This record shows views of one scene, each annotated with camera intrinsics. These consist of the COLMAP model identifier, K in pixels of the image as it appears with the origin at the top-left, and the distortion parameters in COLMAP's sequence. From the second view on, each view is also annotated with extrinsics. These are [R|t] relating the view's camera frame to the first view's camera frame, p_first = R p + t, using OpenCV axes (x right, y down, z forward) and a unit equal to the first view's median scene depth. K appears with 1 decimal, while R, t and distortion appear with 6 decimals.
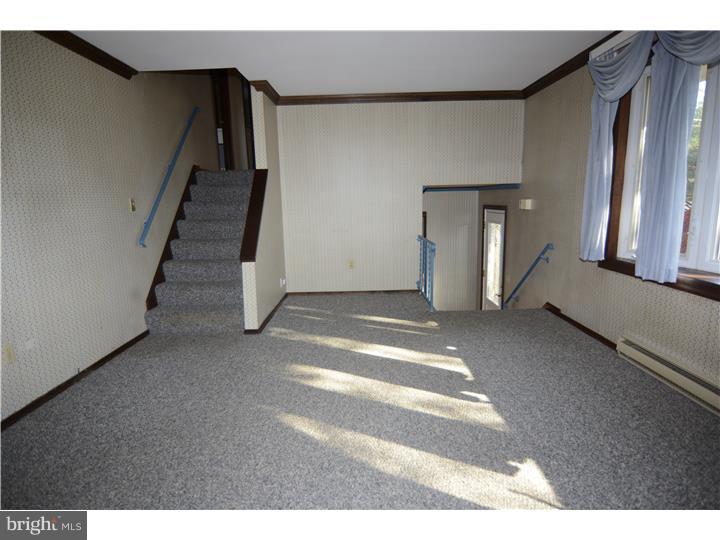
lens RADIAL K [[408.2, 0, 356.6], [0, 408.2, 265.8], [0, 0, 1]] dist [-0.032766, -0.001581]
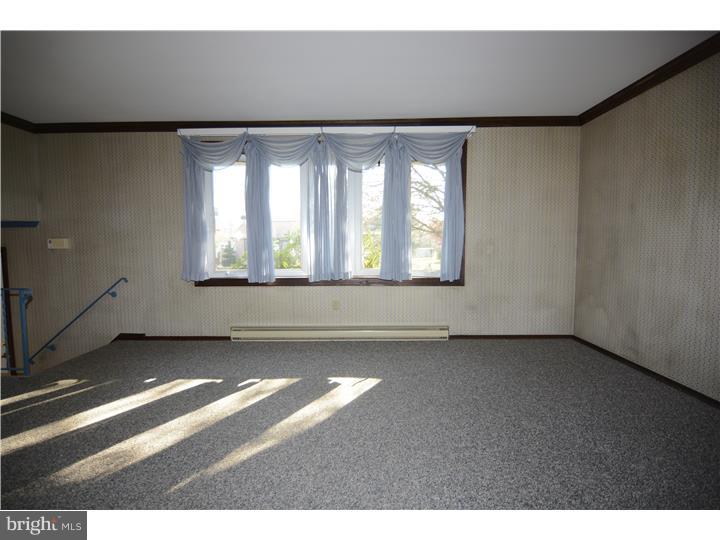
lens RADIAL K [[408.2, 0, 357.7], [0, 408.2, 273.0], [0, 0, 1]] dist [-0.032766, -0.001581]
pose [[-0.020078, -0.050724, 0.998511, -0.886081], [0.172131, 0.983624, 0.053429, -0.022482], [-0.984869, 0.172947, -0.011018, 0.566426]]
